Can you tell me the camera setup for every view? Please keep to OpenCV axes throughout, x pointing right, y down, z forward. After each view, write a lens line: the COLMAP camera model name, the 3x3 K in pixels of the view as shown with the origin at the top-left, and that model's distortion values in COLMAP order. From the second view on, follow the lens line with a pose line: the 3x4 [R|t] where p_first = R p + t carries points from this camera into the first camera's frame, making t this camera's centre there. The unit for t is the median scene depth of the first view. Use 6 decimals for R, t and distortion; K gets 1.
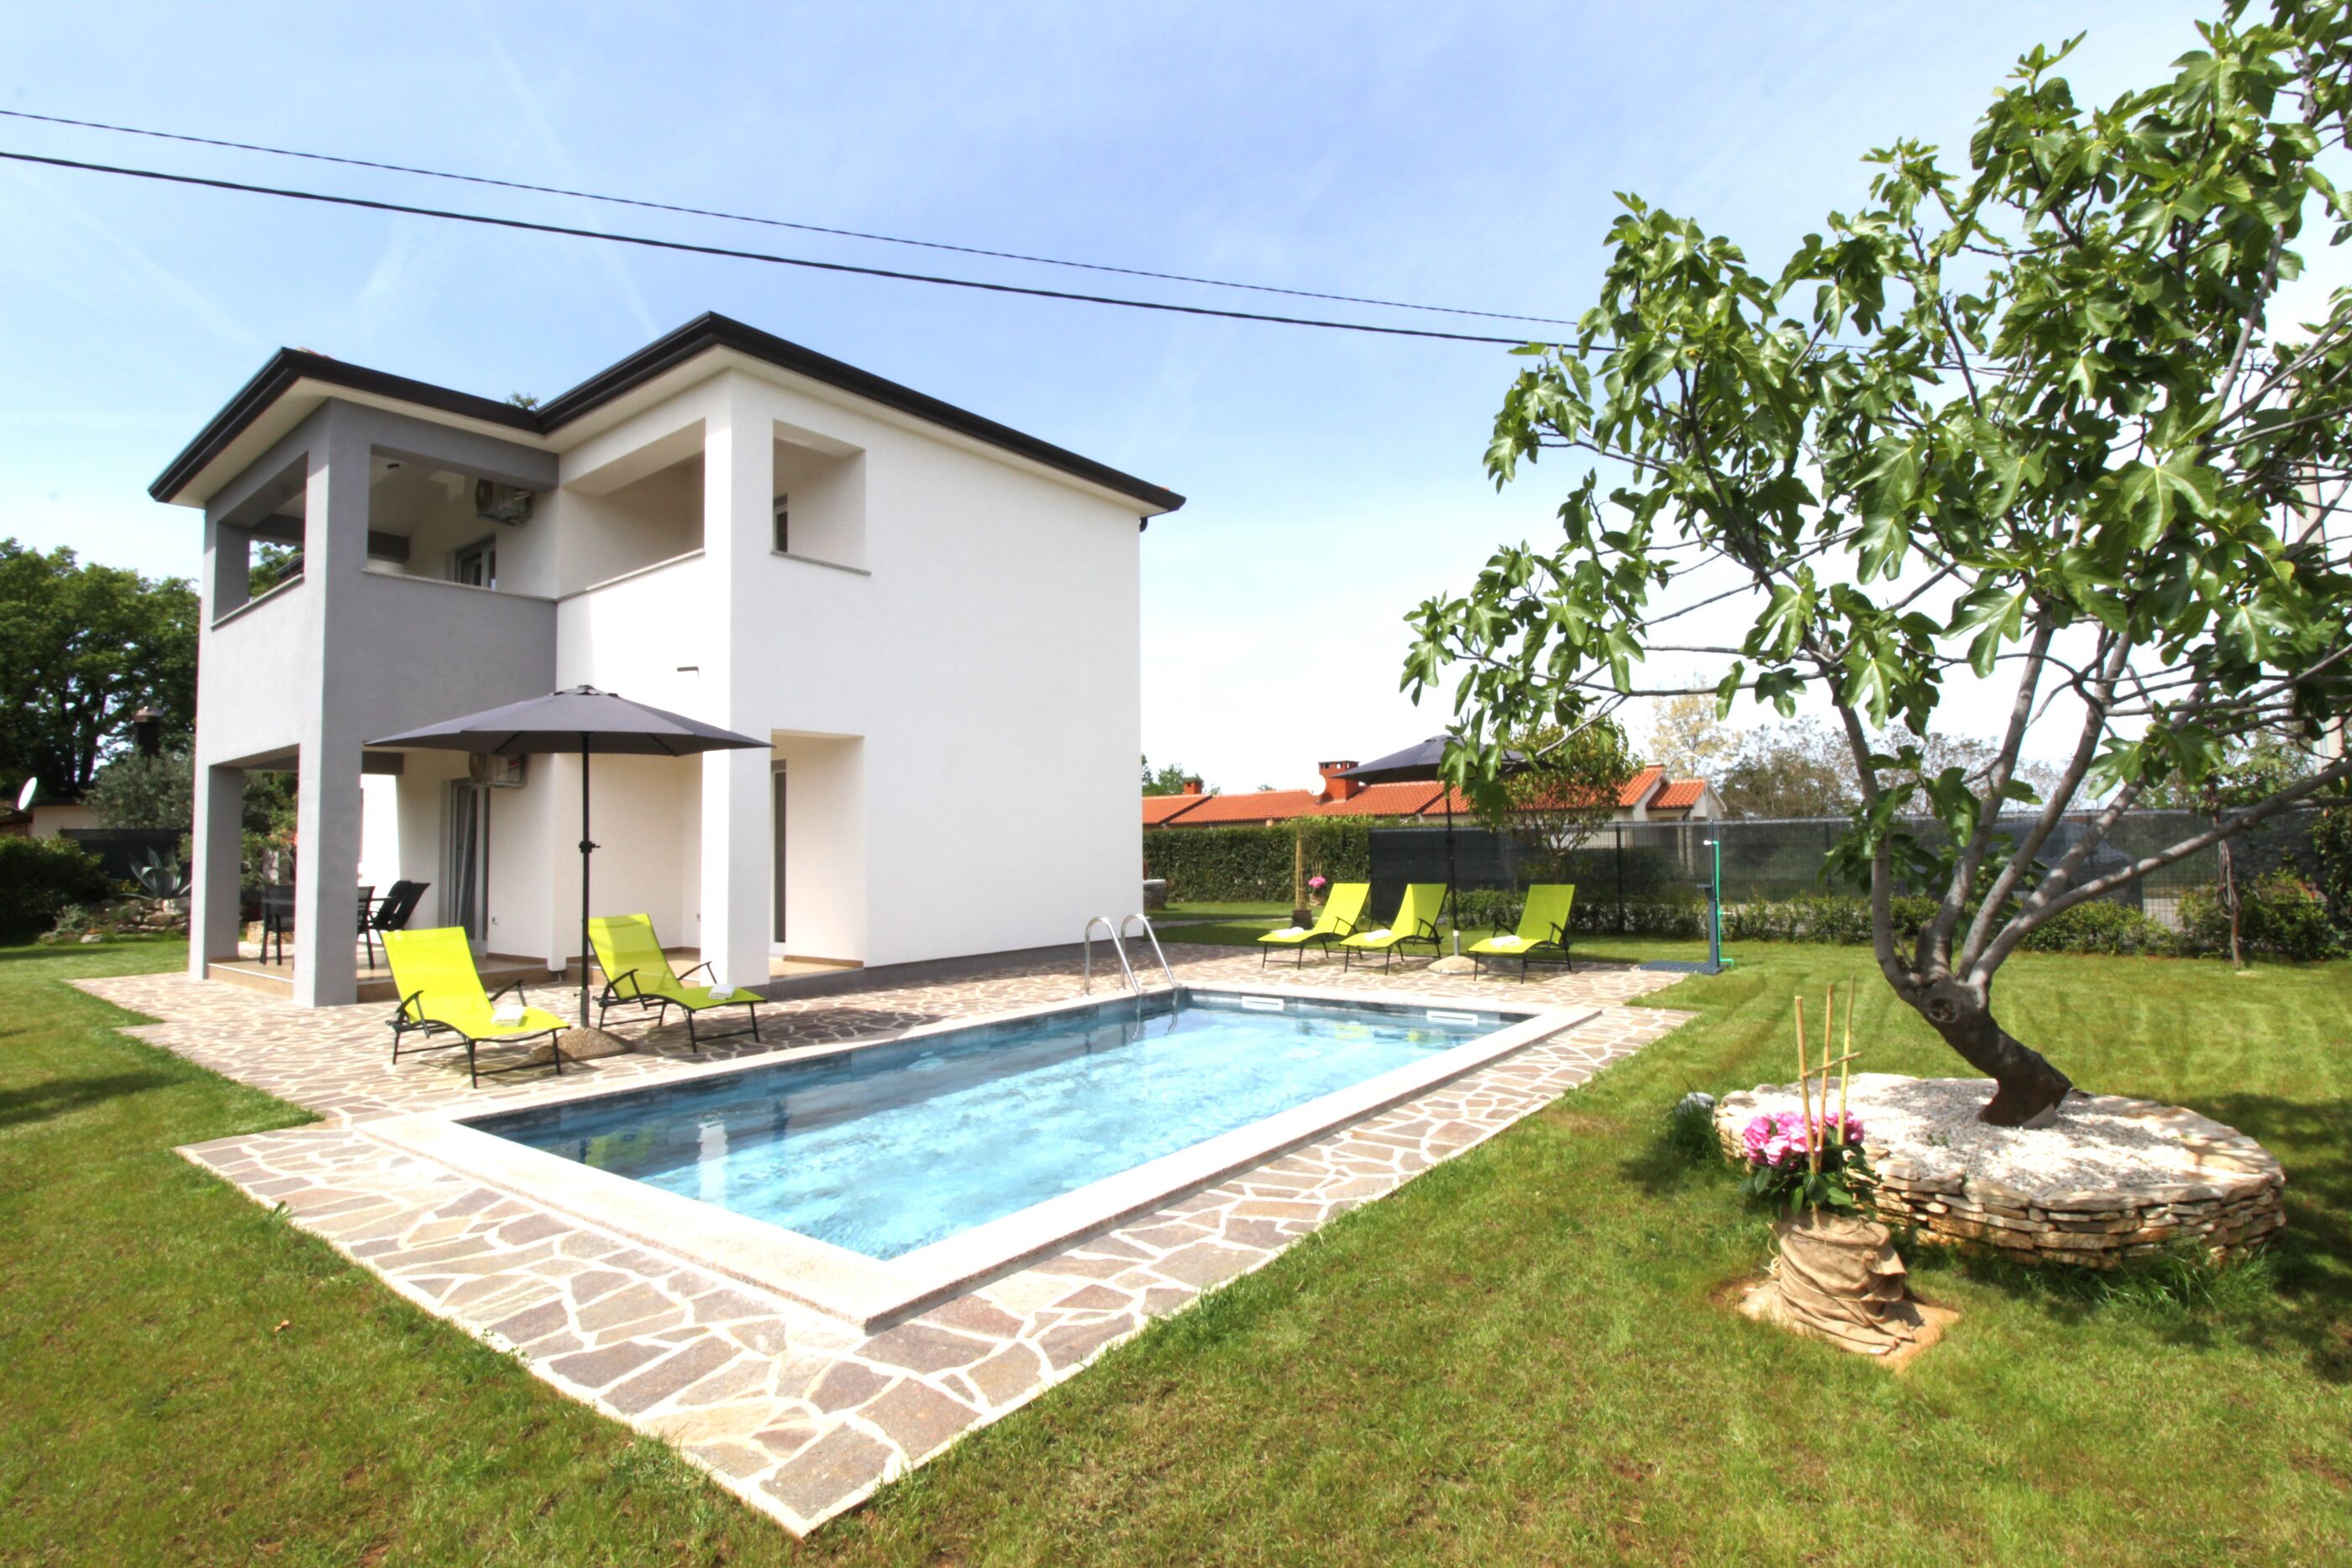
lens RADIAL K [[1100.5, 0, 1194.0], [0, 1100.5, 775.3], [0, 0, 1]] dist [-0.000330, -0.011395]
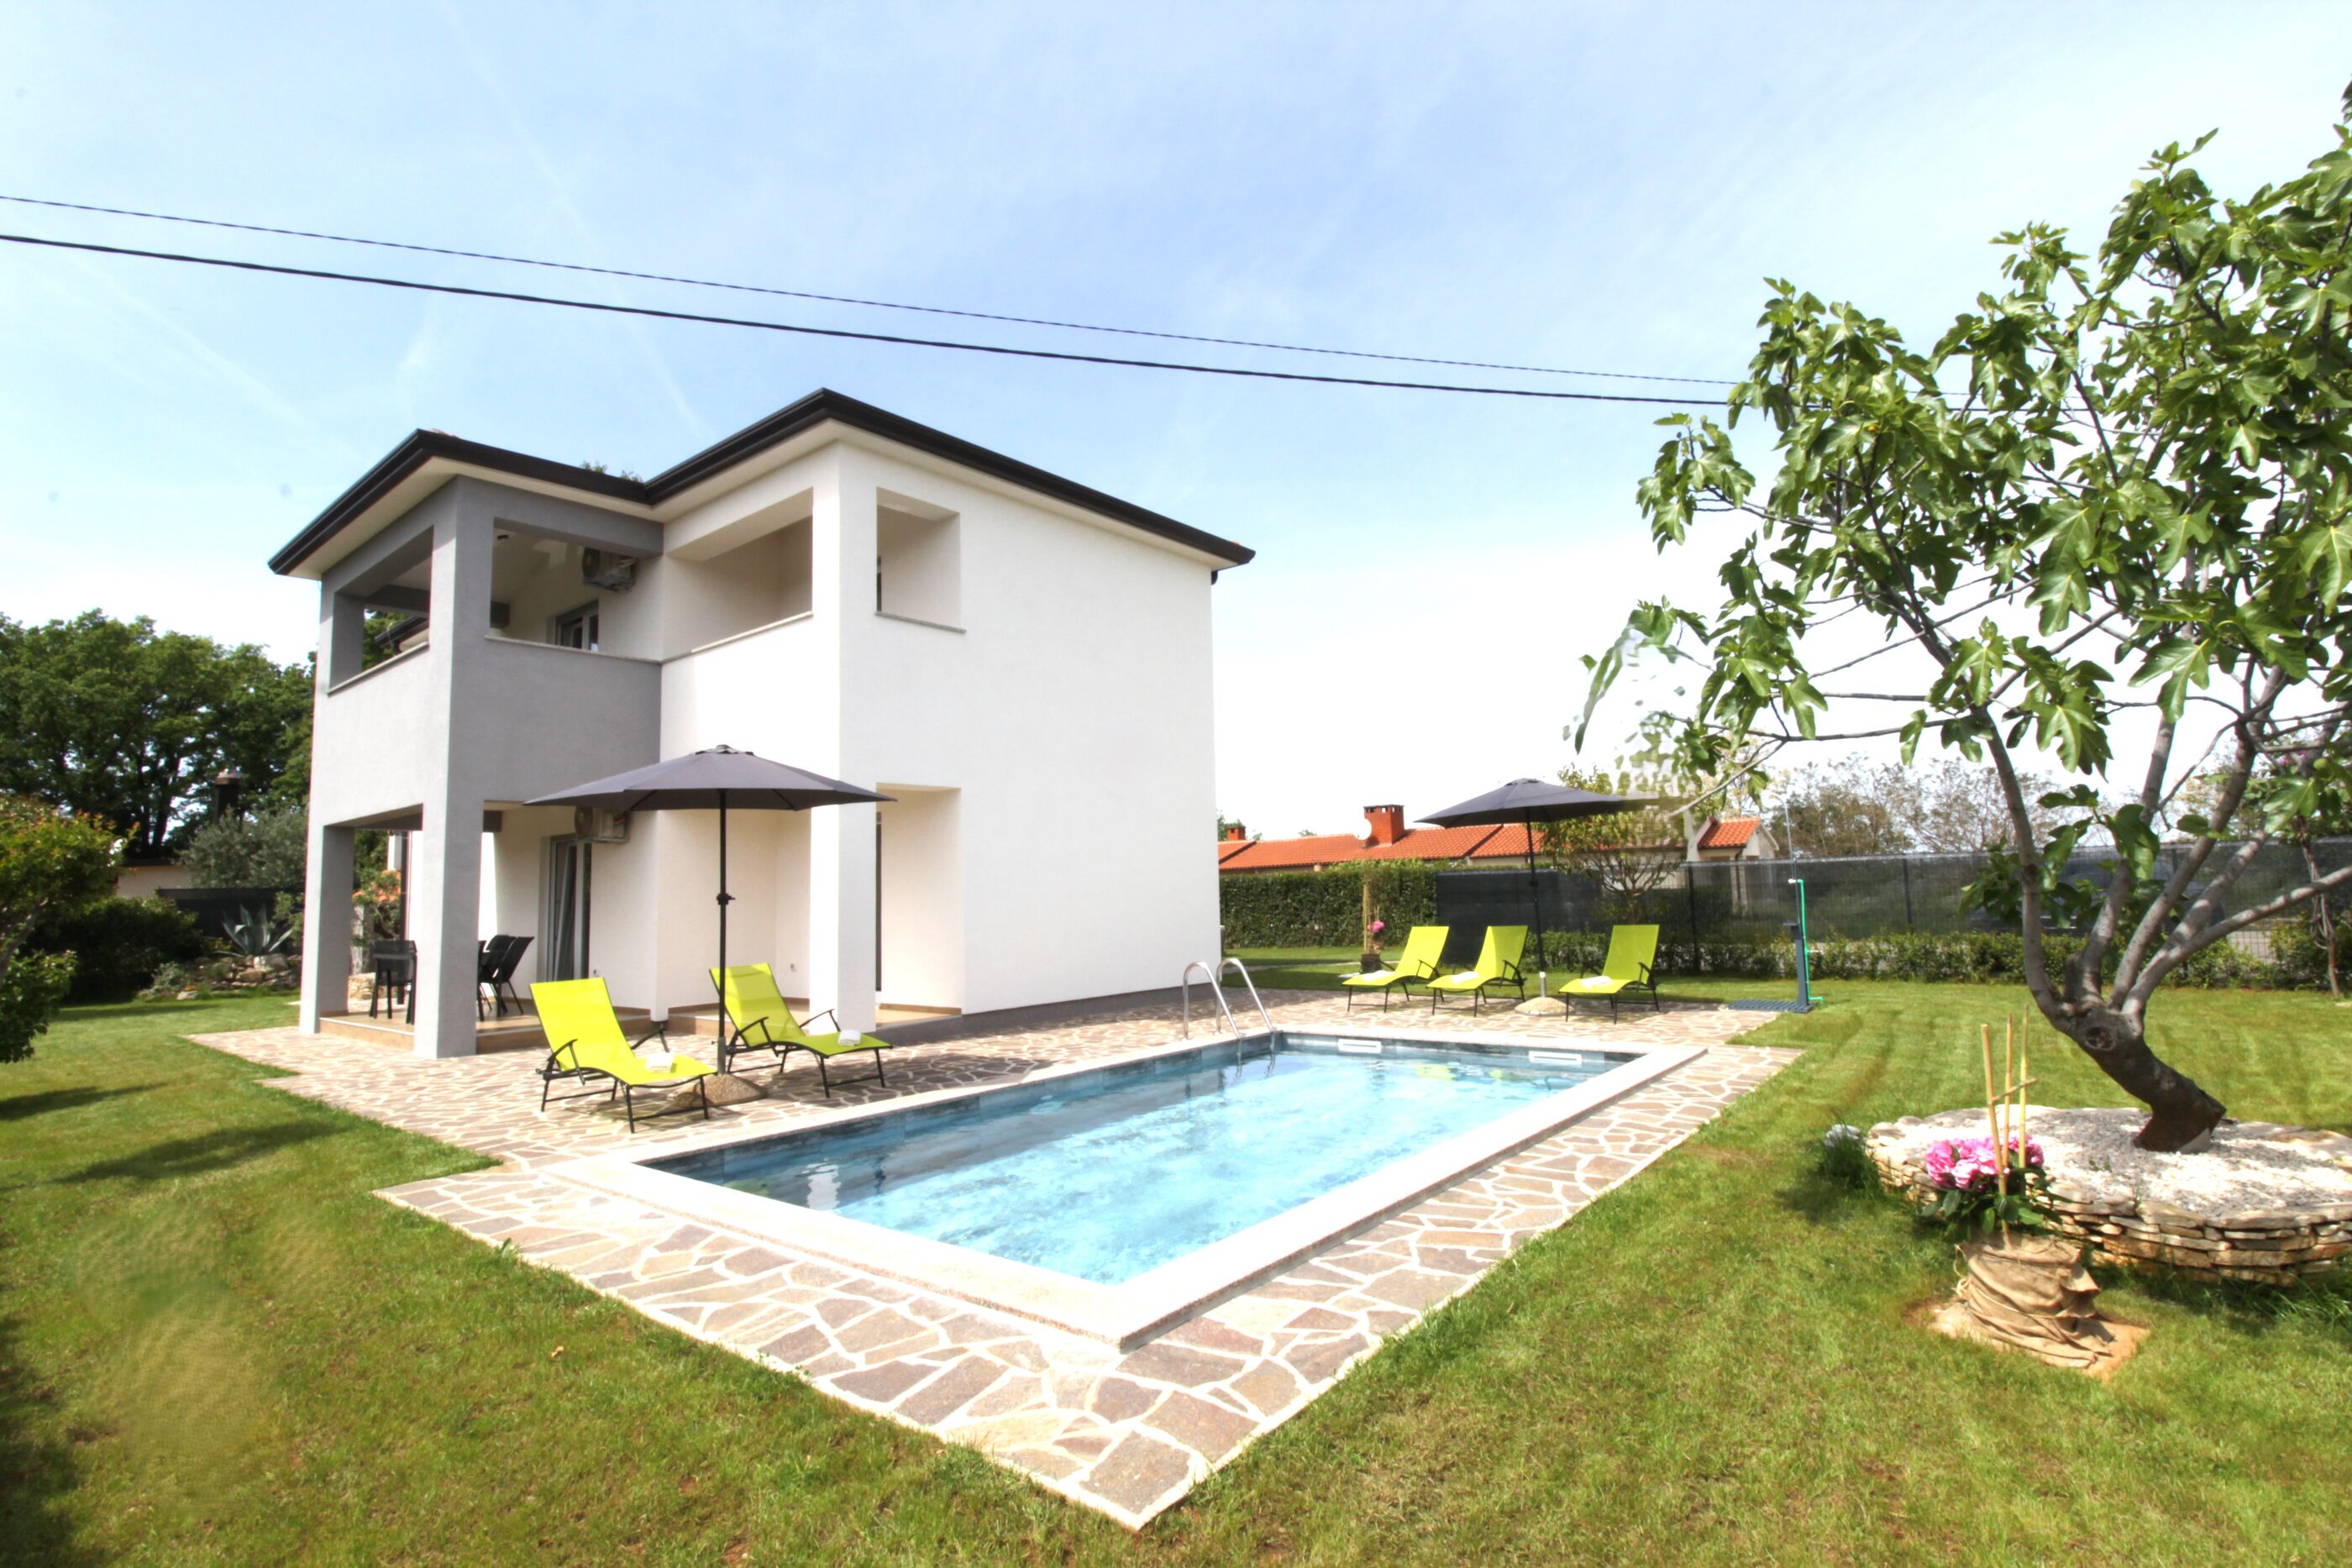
lens RADIAL K [[1100.5, 0, 1192.6], [0, 1100.5, 772.0], [0, 0, 1]] dist [-0.000330, -0.011395]
pose [[0.999566, -0.015602, -0.024968, -0.144666], [0.014461, 0.998871, -0.045254, -0.002812], [0.025646, 0.044873, 0.998663, -0.064892]]
